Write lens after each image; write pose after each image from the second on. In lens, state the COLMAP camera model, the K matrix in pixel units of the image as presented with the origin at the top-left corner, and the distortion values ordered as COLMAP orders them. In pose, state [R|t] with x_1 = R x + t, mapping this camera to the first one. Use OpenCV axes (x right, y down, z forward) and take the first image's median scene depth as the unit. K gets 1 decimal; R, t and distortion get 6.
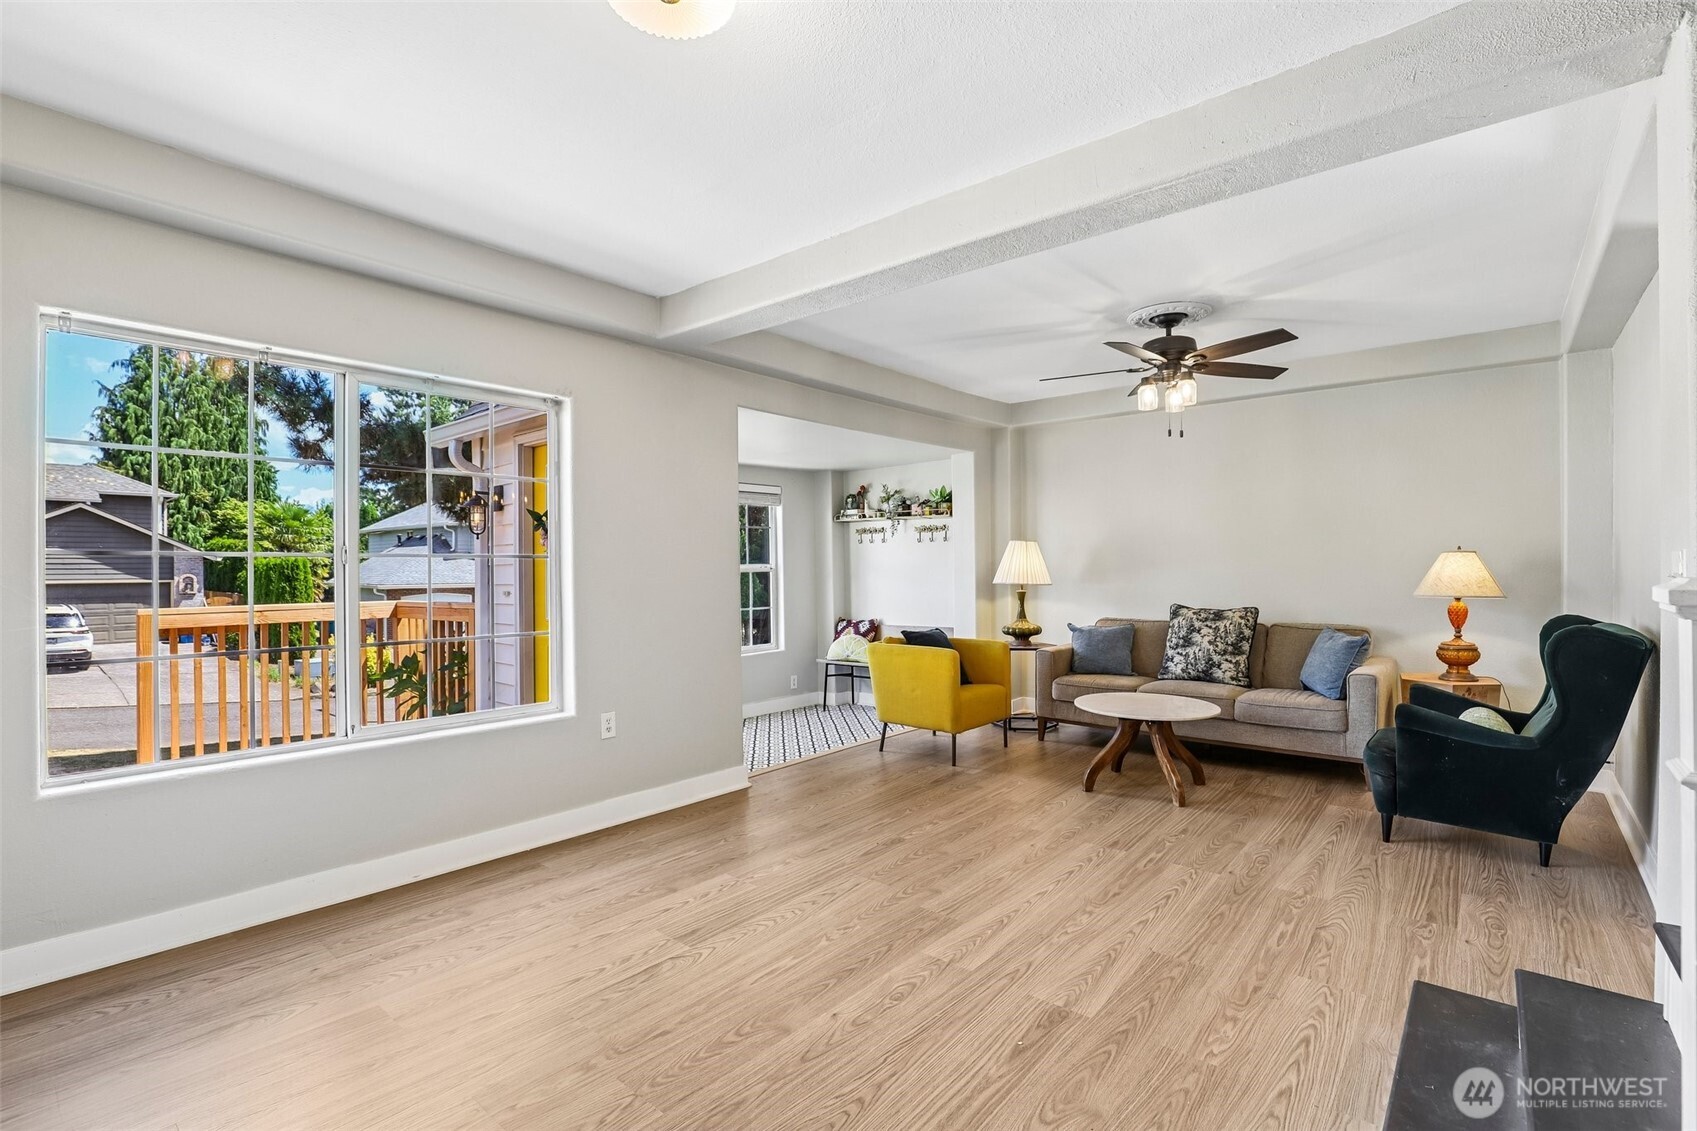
lens RADIAL K [[783.8, 0, 844.4], [0, 783.8, 561.2], [0, 0, 1]] dist [-0.033690, 0.006429]
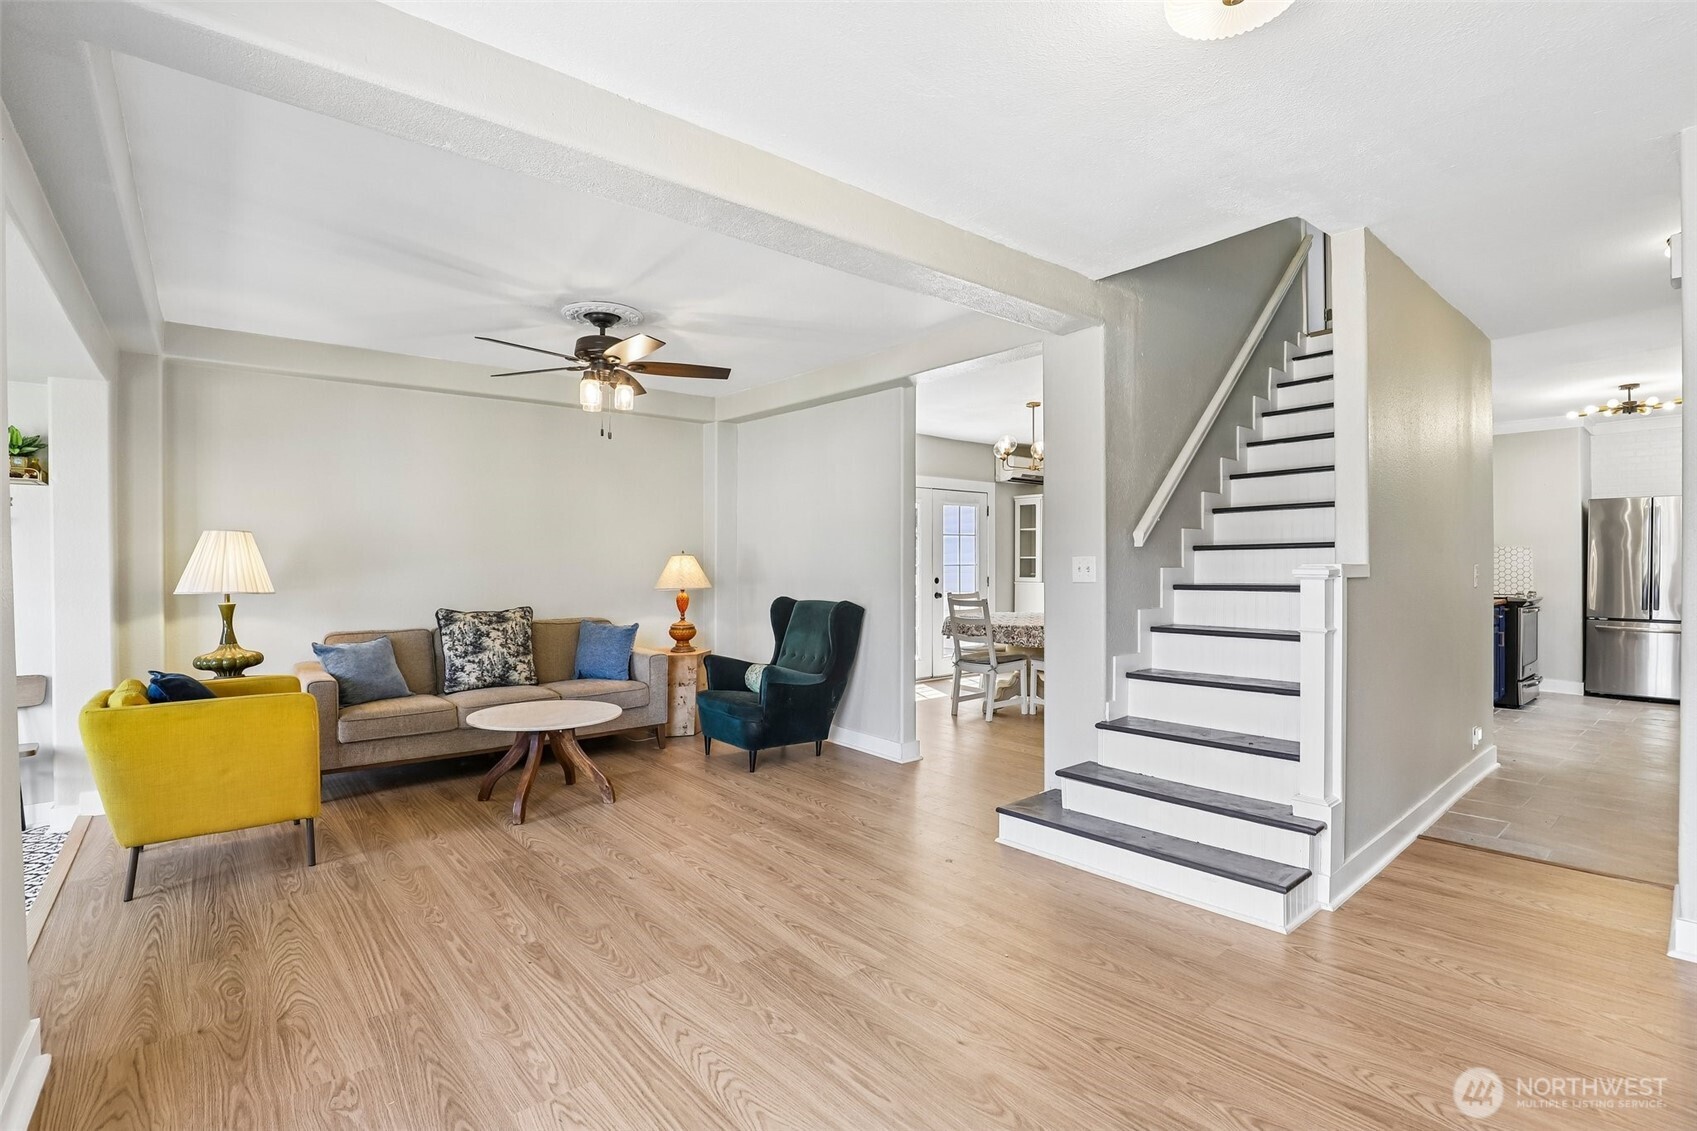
lens RADIAL K [[783.8, 0, 839.2], [0, 783.8, 566.5], [0, 0, 1]] dist [-0.033690, 0.006429]
pose [[0.175041, -0.002480, 0.984558, -0.447706], [-0.000939, 0.999996, 0.002686, 0.003737], [-0.984561, -0.001395, 0.175038, 0.459428]]
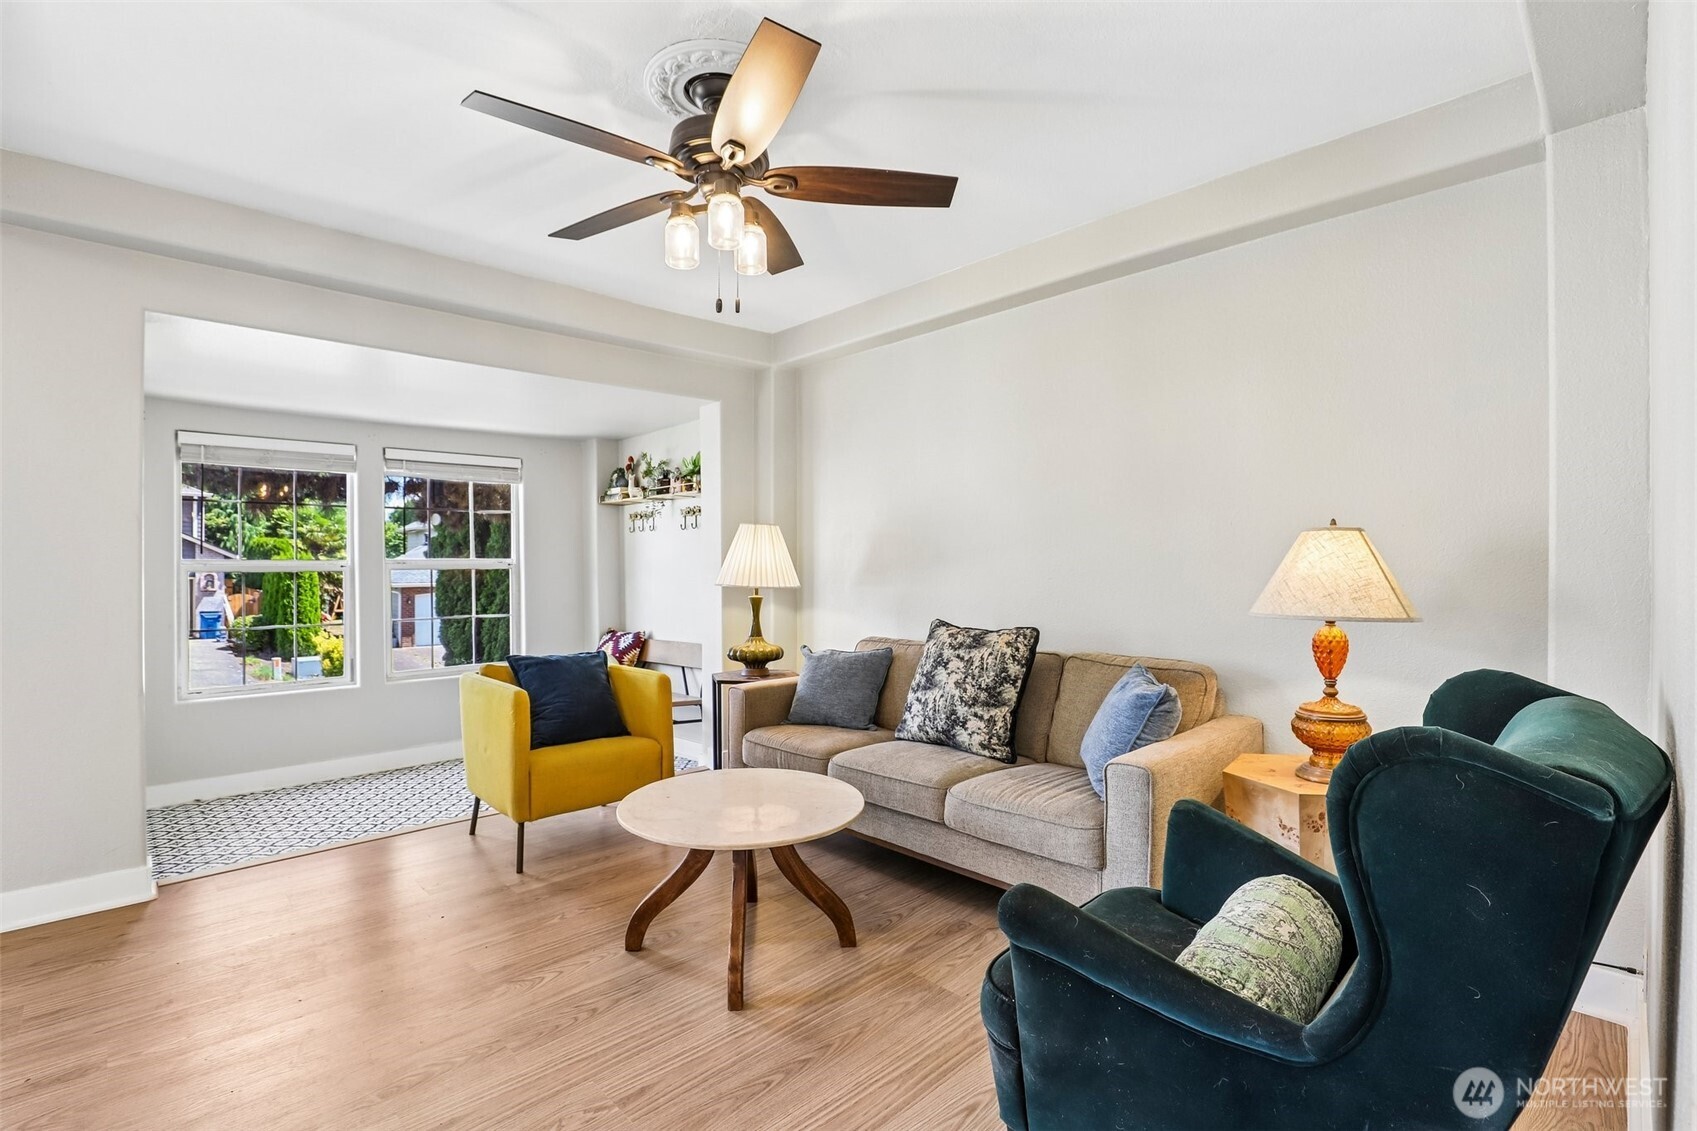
lens RADIAL K [[783.8, 0, 840.8], [0, 783.8, 559.5], [0, 0, 1]] dist [-0.033690, 0.006429]
pose [[0.994488, -0.000149, -0.104846, 0.486492], [0.000137, 1.000000, -0.000126, 0.007276], [0.104846, 0.000110, 0.994488, 0.416232]]
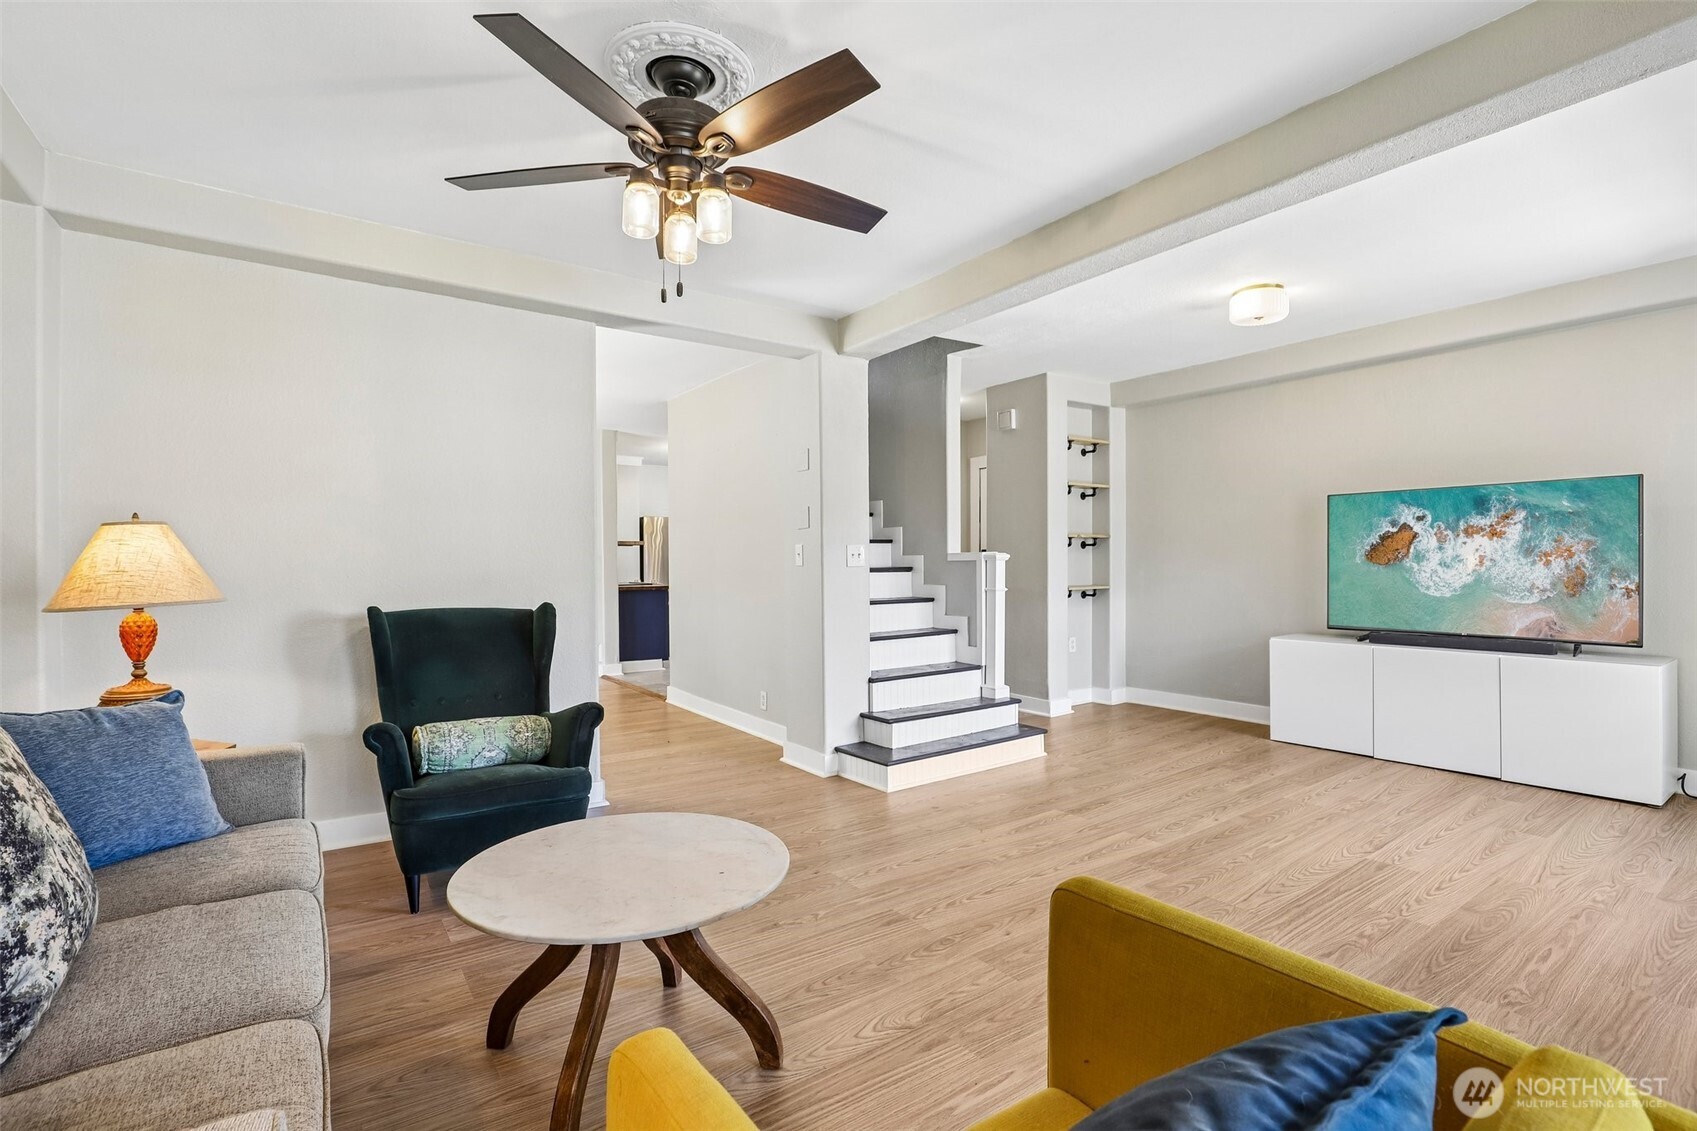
lens RADIAL K [[783.8, 0, 847.0], [0, 783.8, 570.3], [0, 0, 1]] dist [-0.033690, 0.006429]
pose [[-0.967767, 0.006312, 0.251766, 0.152455], [0.007644, 0.999961, 0.004315, 0.021810], [-0.251730, 0.006100, -0.967778, 1.297714]]
